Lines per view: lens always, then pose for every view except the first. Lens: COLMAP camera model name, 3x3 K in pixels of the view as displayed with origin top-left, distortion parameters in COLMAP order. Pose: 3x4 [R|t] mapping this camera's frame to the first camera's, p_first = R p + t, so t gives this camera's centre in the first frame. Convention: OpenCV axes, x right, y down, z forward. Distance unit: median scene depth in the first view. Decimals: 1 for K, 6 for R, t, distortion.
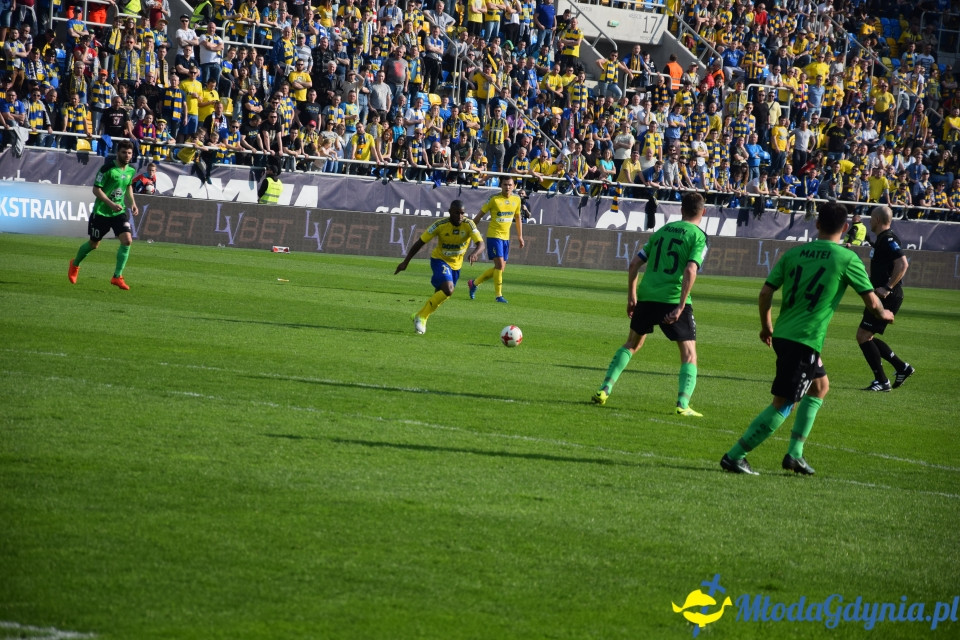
lens RADIAL K [[562.5, 0, 480.0], [0, 562.5, 320.0], [0, 0, 1]] dist [0.052834, 0.000167]
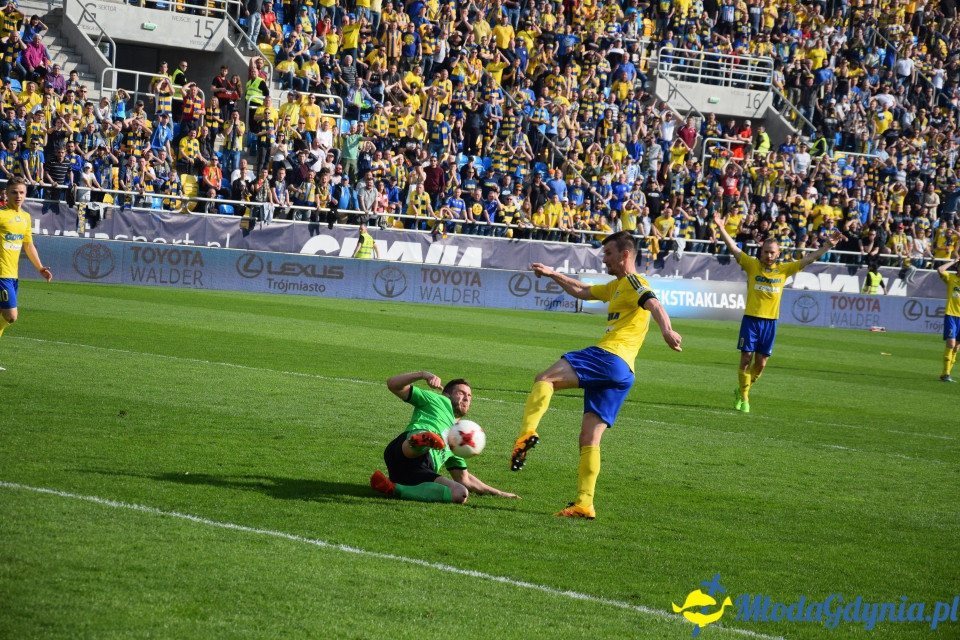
lens RADIAL K [[562.5, 0, 480.0], [0, 562.5, 320.0], [0, 0, 1]] dist [0.052834, 0.000167]
pose [[0.999787, -0.000104, 0.020618, -1.259185], [0.001788, 0.996655, -0.081700, -0.042709], [-0.020540, 0.081719, 0.996444, -0.244024]]
